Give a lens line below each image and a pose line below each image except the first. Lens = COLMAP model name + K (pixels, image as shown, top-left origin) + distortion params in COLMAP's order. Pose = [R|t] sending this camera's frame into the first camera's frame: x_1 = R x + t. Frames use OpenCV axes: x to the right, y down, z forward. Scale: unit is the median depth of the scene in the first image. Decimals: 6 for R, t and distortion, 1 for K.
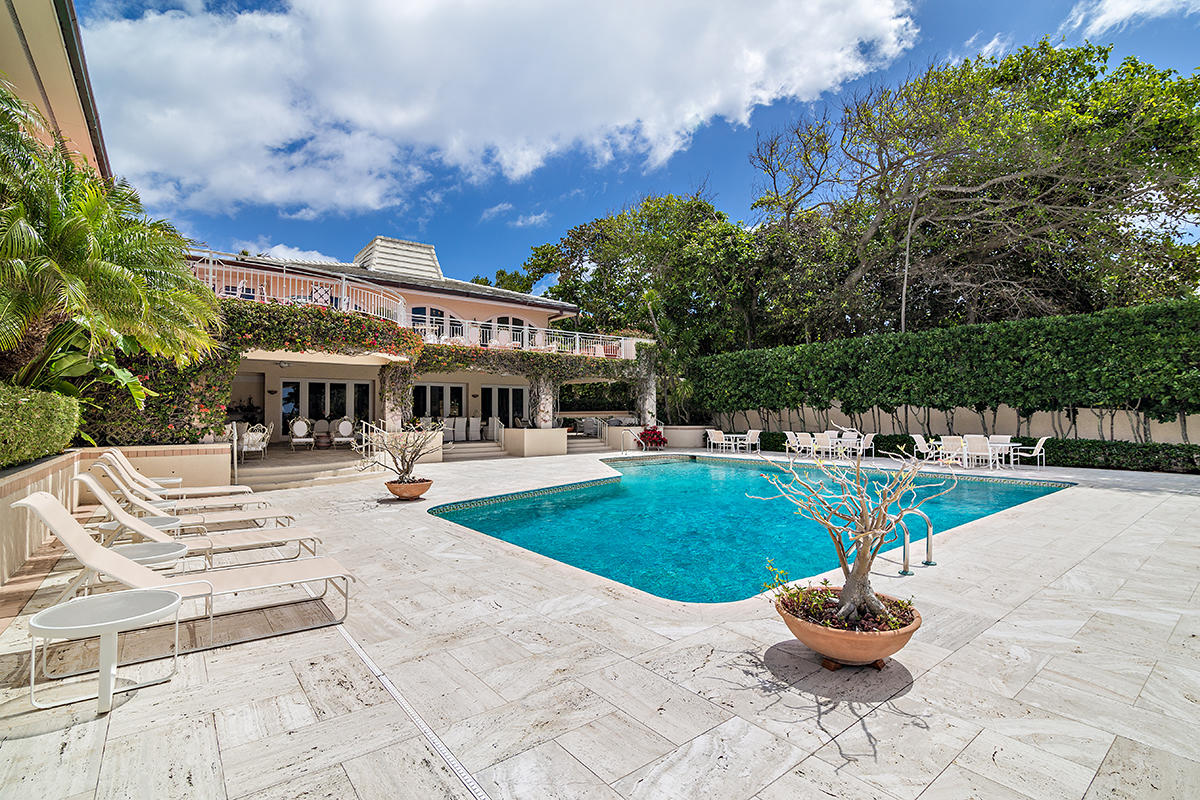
lens RADIAL K [[565.2, 0, 597.7], [0, 565.2, 396.0], [0, 0, 1]] dist [-0.020603, 0.001168]
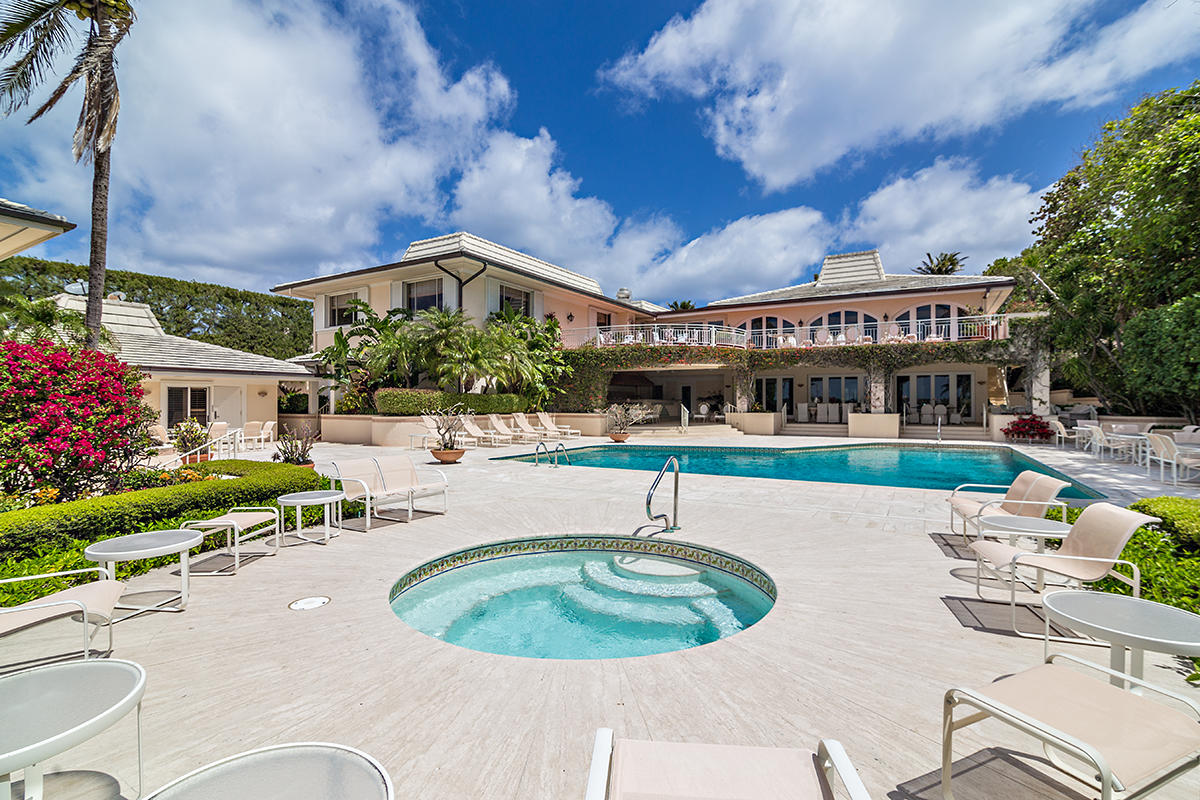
lens RADIAL K [[565.2, 0, 605.8], [0, 565.2, 412.1], [0, 0, 1]] dist [-0.020603, 0.001168]
pose [[0.375677, 0.018683, -0.926562, 0.711370], [0.029044, 0.999068, 0.031921, 0.004567], [0.926296, -0.038903, 0.374784, 0.095586]]
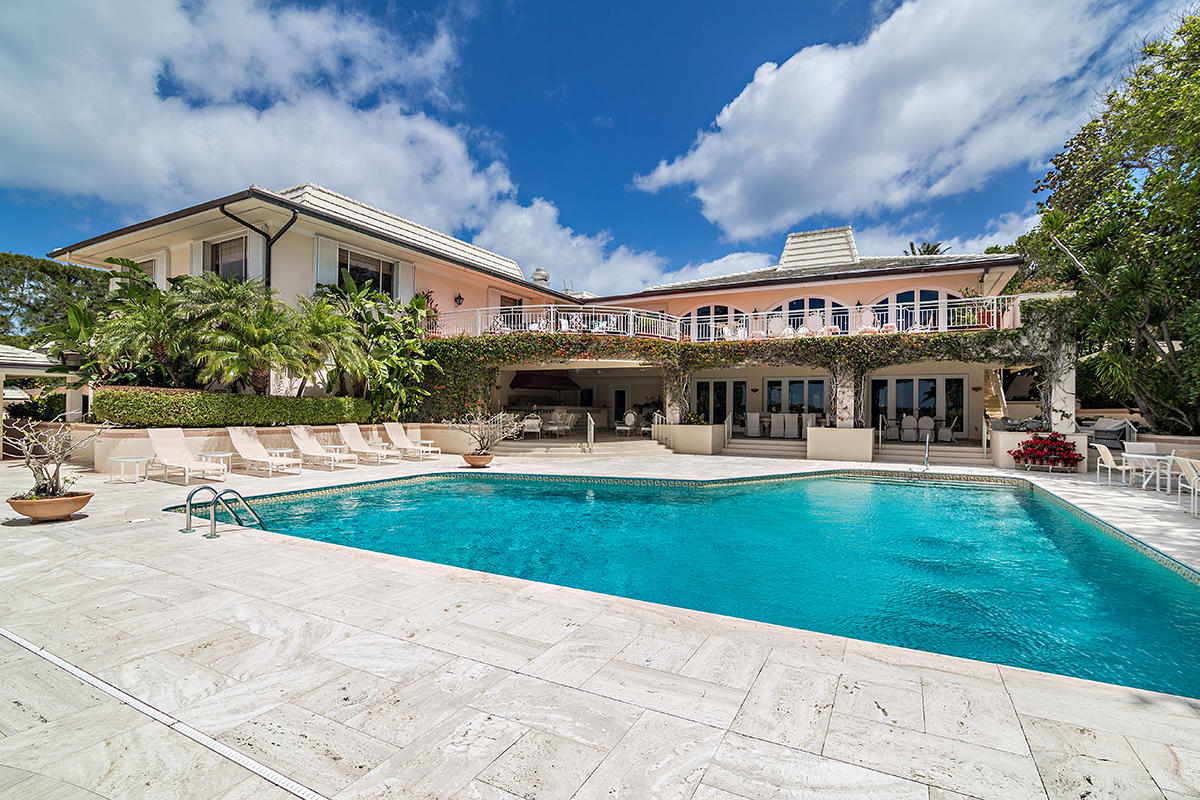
lens RADIAL K [[565.2, 0, 611.7], [0, 565.2, 418.8], [0, 0, 1]] dist [-0.020603, 0.001168]
pose [[0.412376, 0.023506, -0.910710, 0.508769], [0.019217, 0.999220, 0.034492, 0.009345], [0.910811, -0.031724, 0.411603, 0.341941]]
